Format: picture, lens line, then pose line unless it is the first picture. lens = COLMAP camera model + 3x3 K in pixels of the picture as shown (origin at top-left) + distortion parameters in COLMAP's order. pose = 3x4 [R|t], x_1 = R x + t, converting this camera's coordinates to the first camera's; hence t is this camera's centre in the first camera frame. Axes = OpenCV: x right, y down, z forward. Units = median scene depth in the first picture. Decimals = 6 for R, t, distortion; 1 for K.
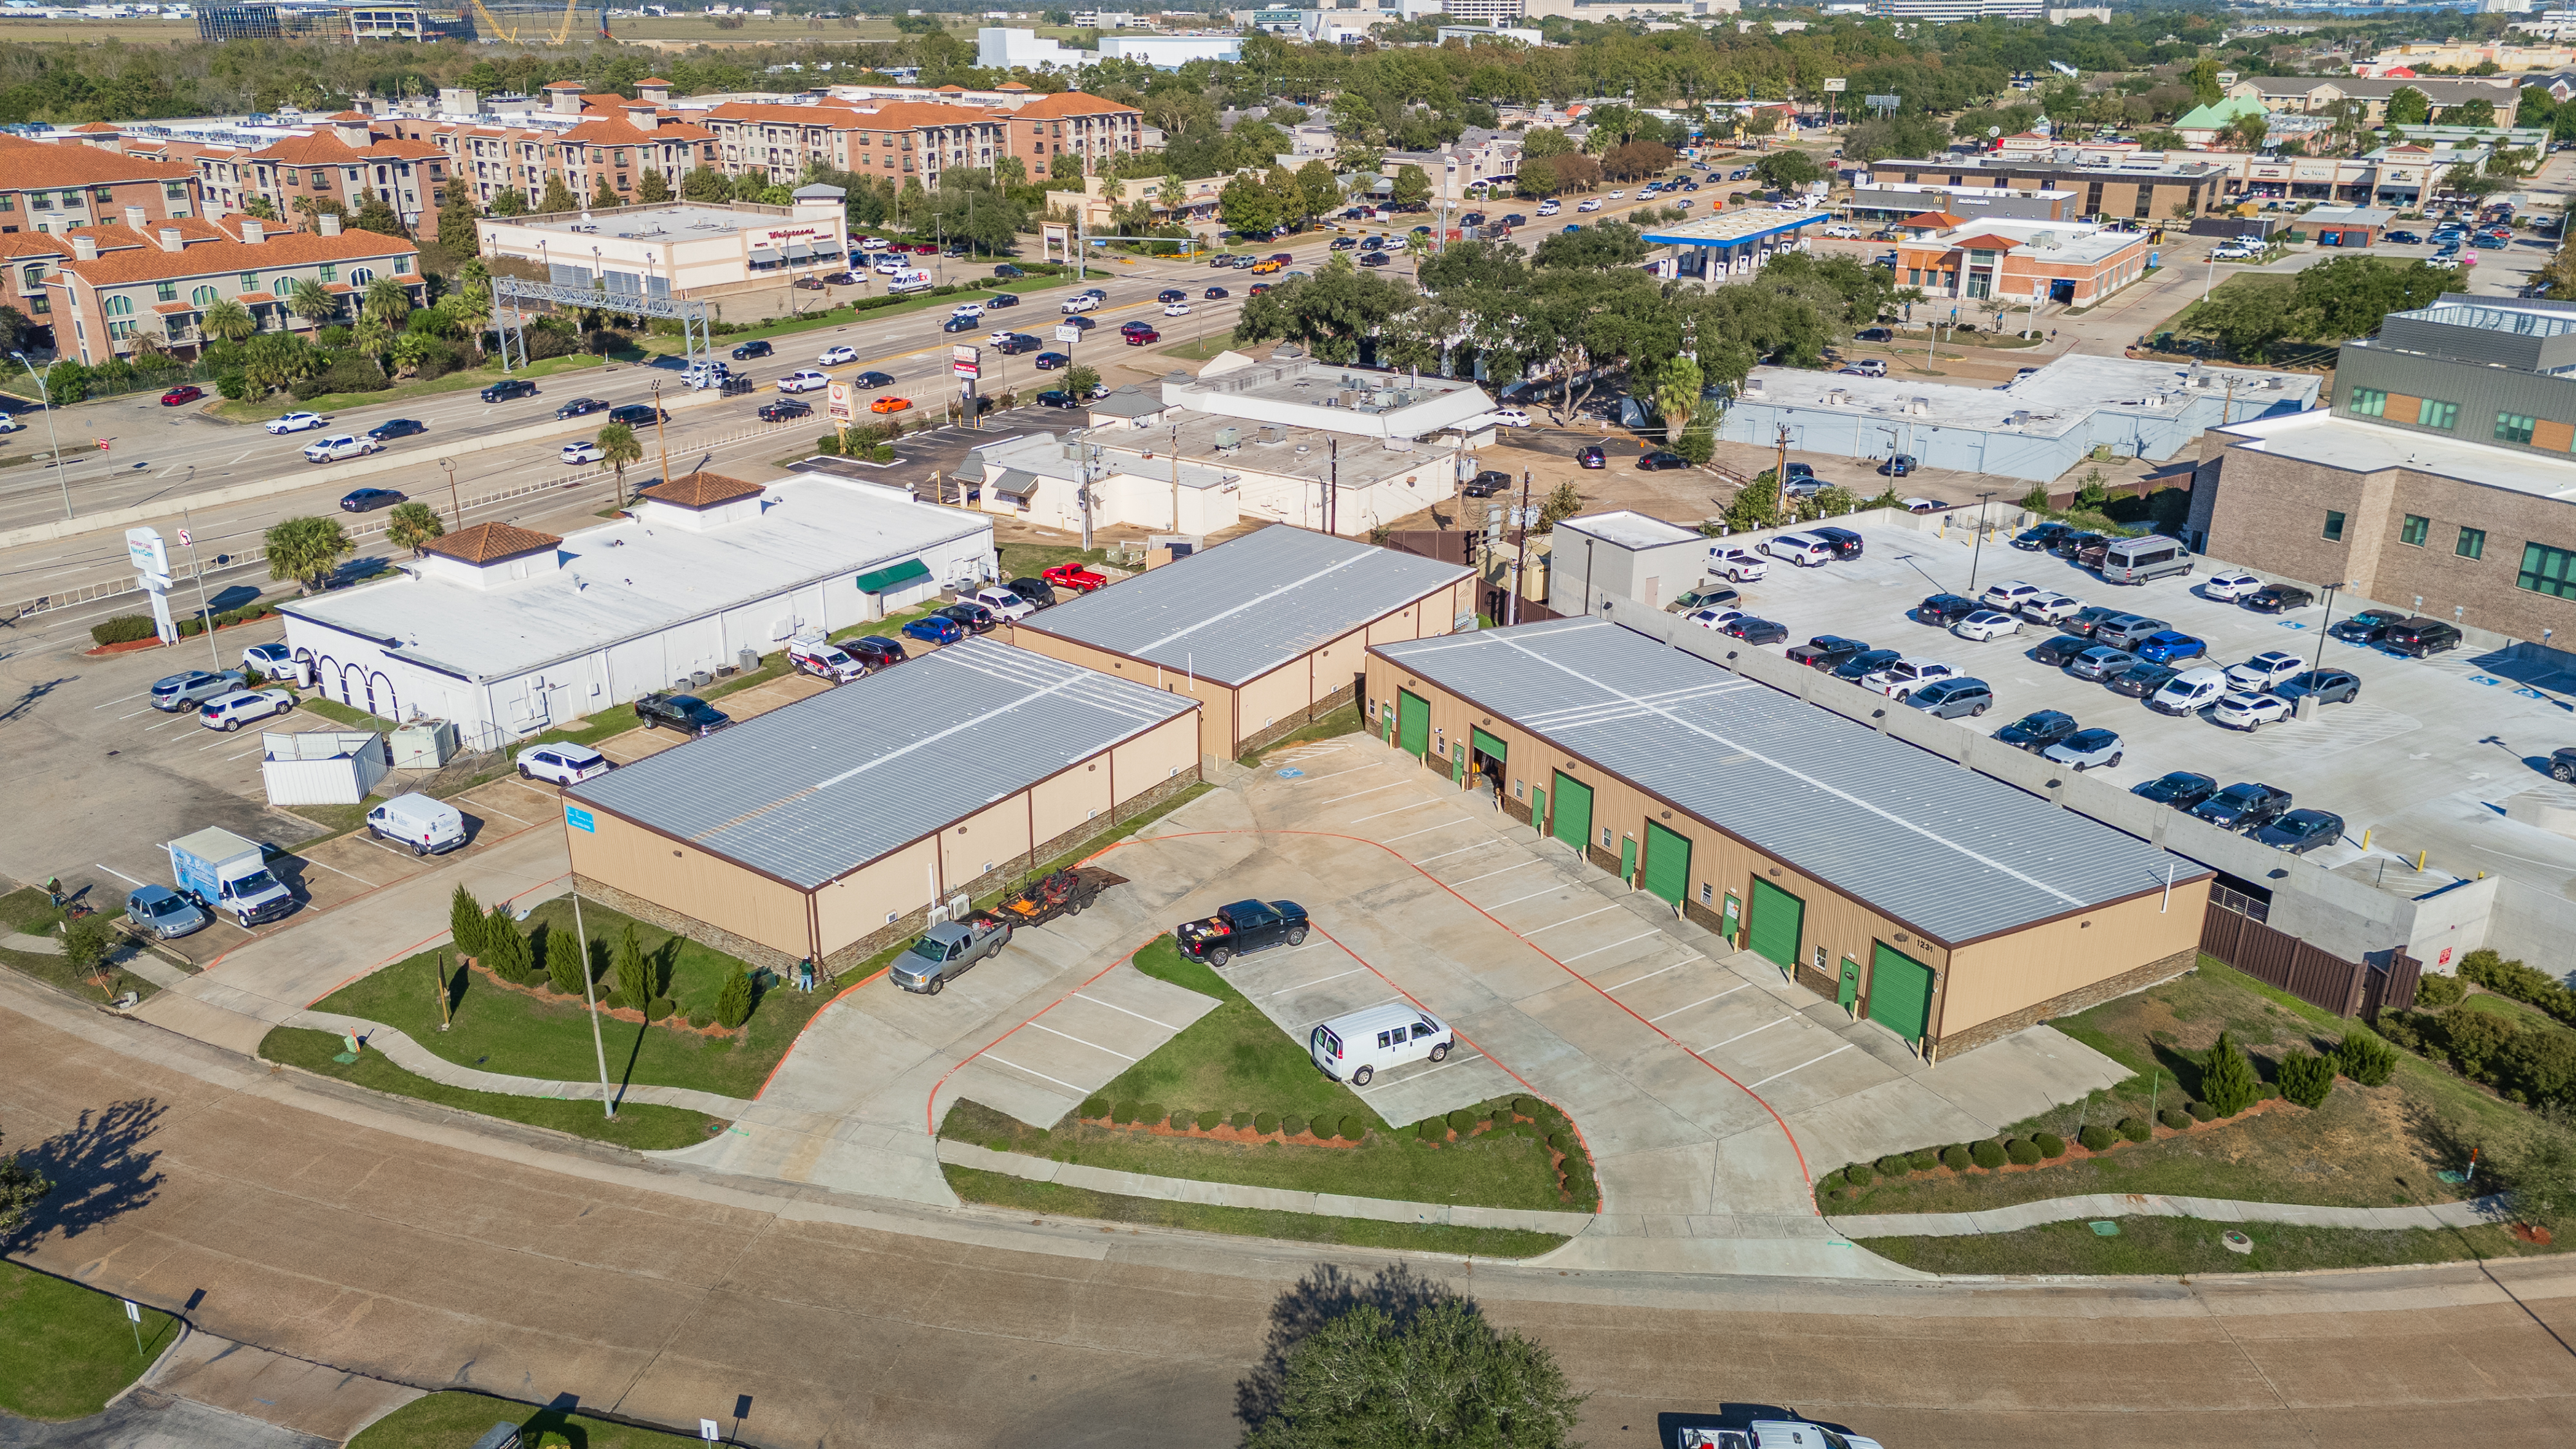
lens RADIAL K [[1877.4, 0, 1287.3], [0, 1877.4, 726.1], [0, 0, 1]] dist [0.037834, -0.001557]
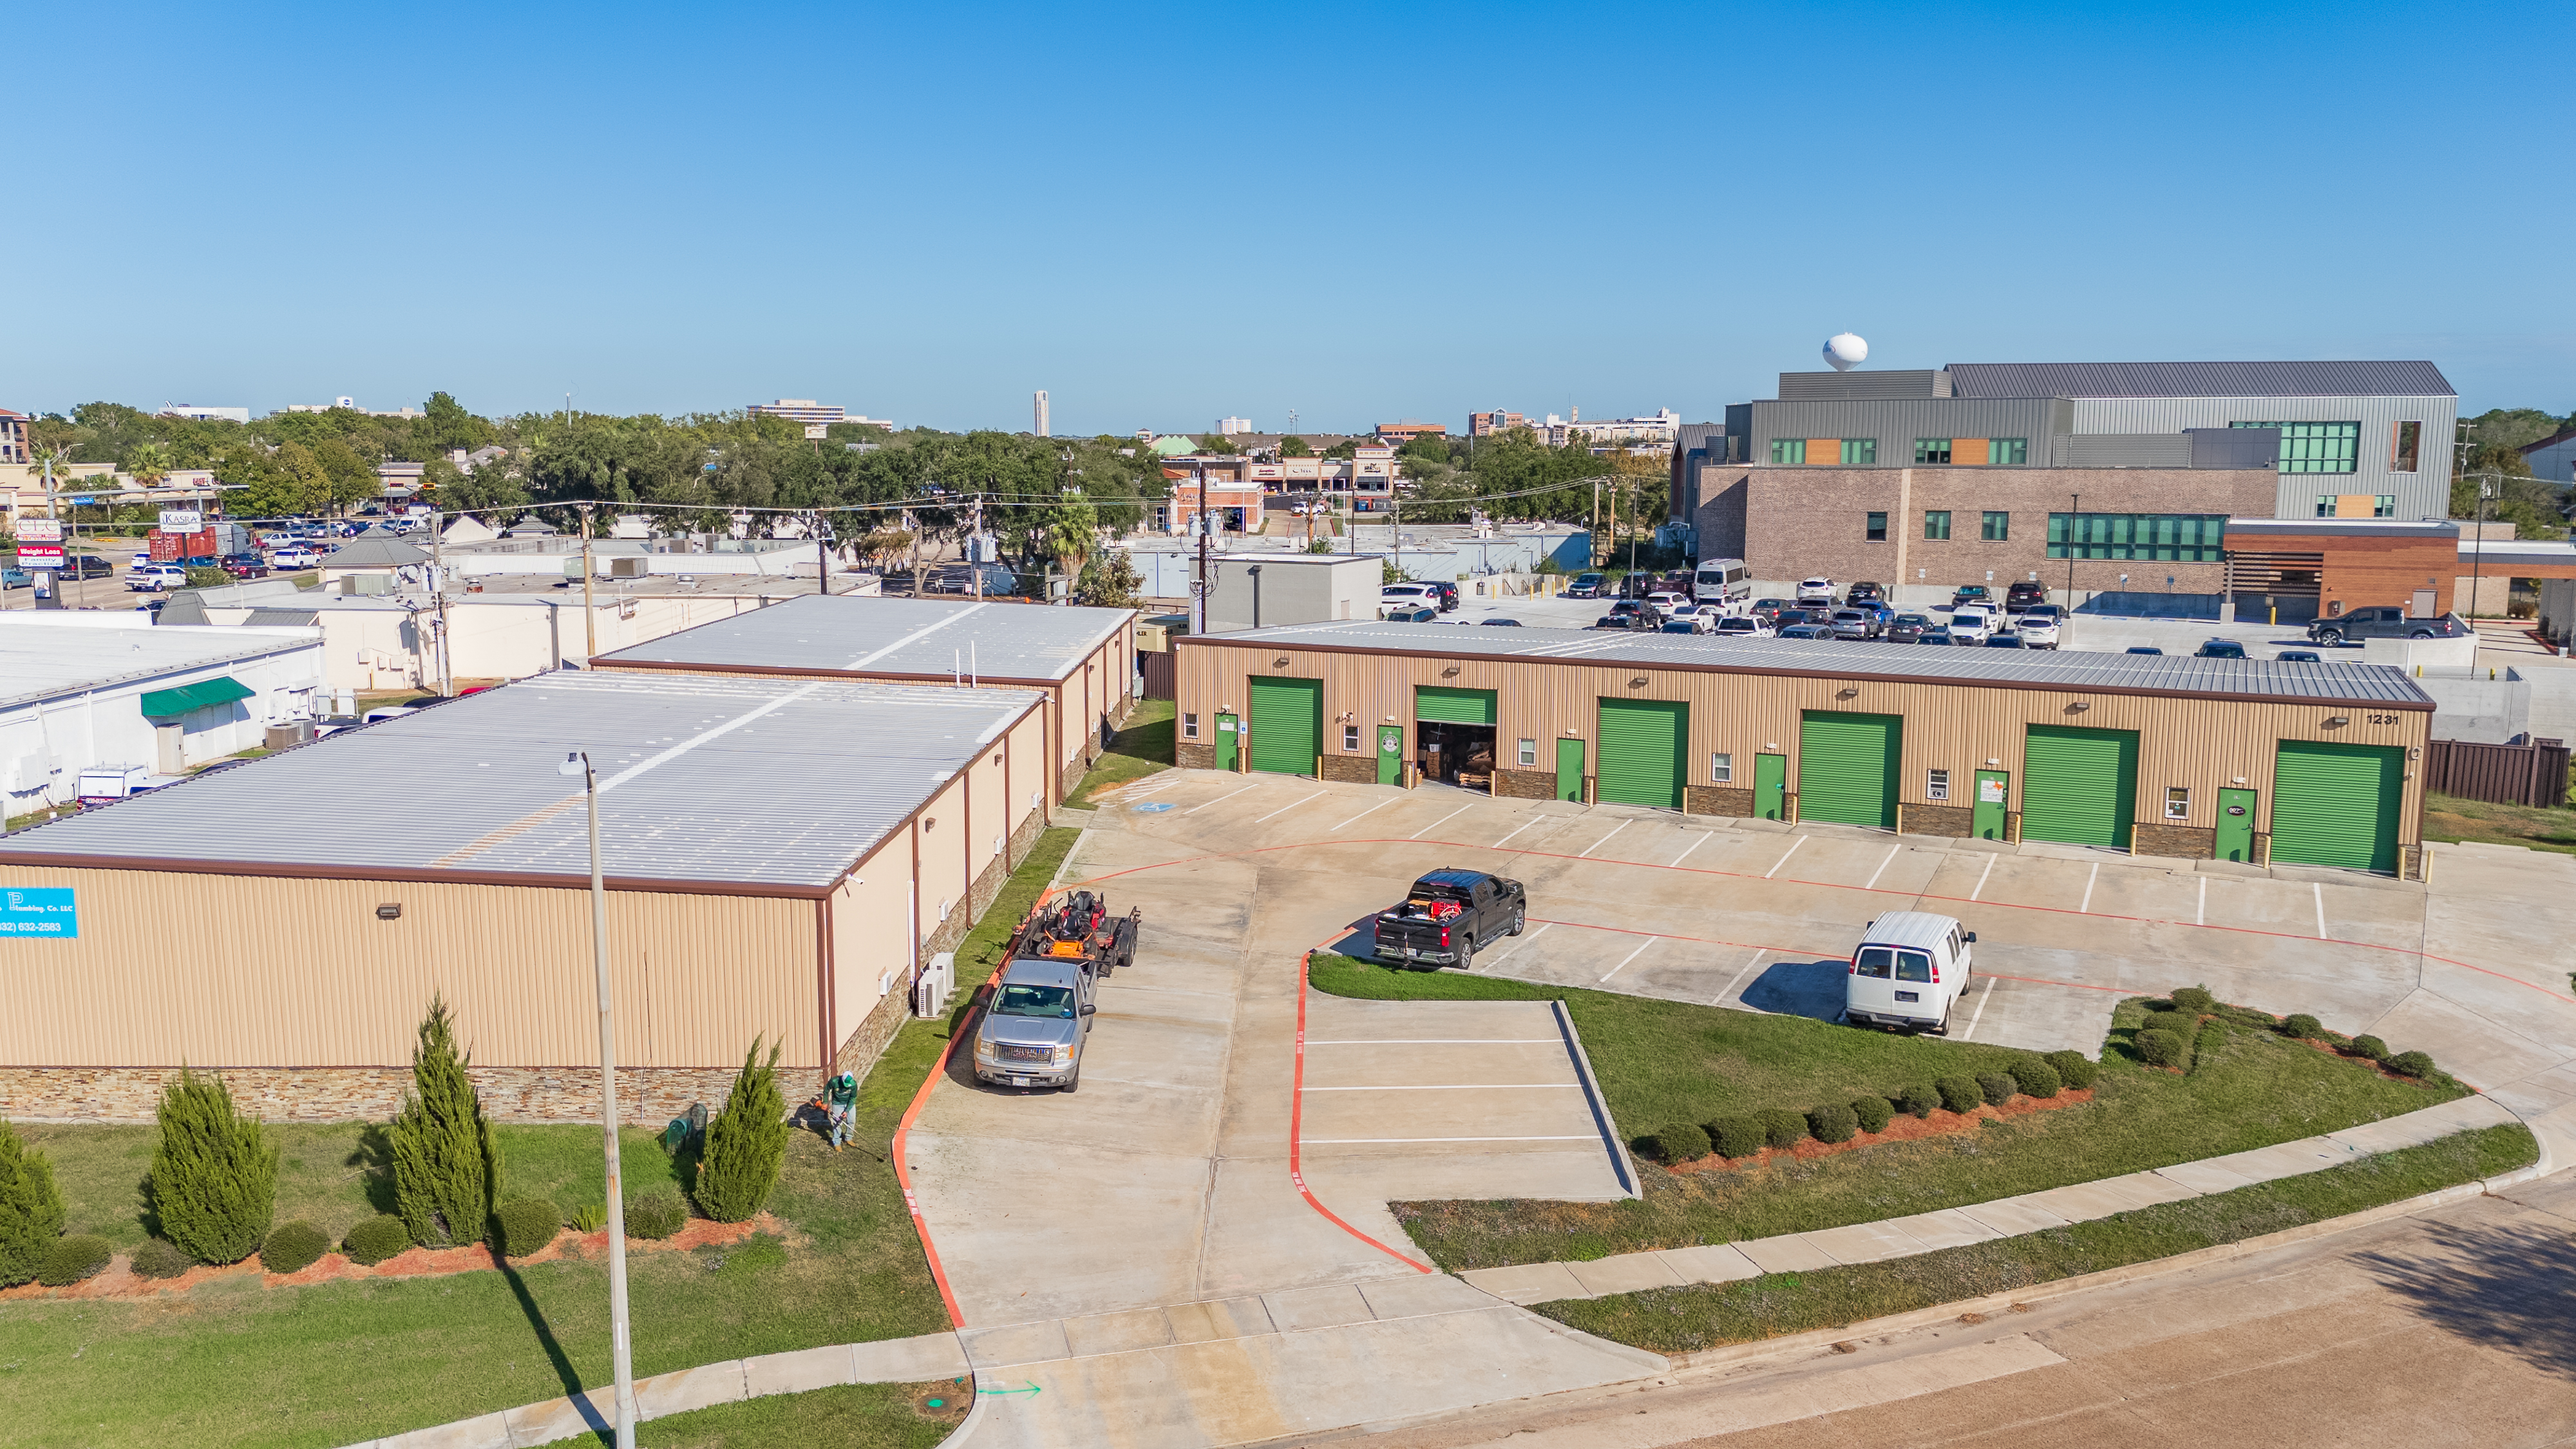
lens RADIAL K [[1877.4, 0, 1287.5], [0, 1877.4, 721.6], [0, 0, 1]] dist [0.037834, -0.001557]
pose [[0.836609, -0.084046, 0.541314, -0.257696], [0.200304, 0.966666, -0.159485, 0.090897], [-0.509866, 0.241854, 0.825556, 0.364806]]
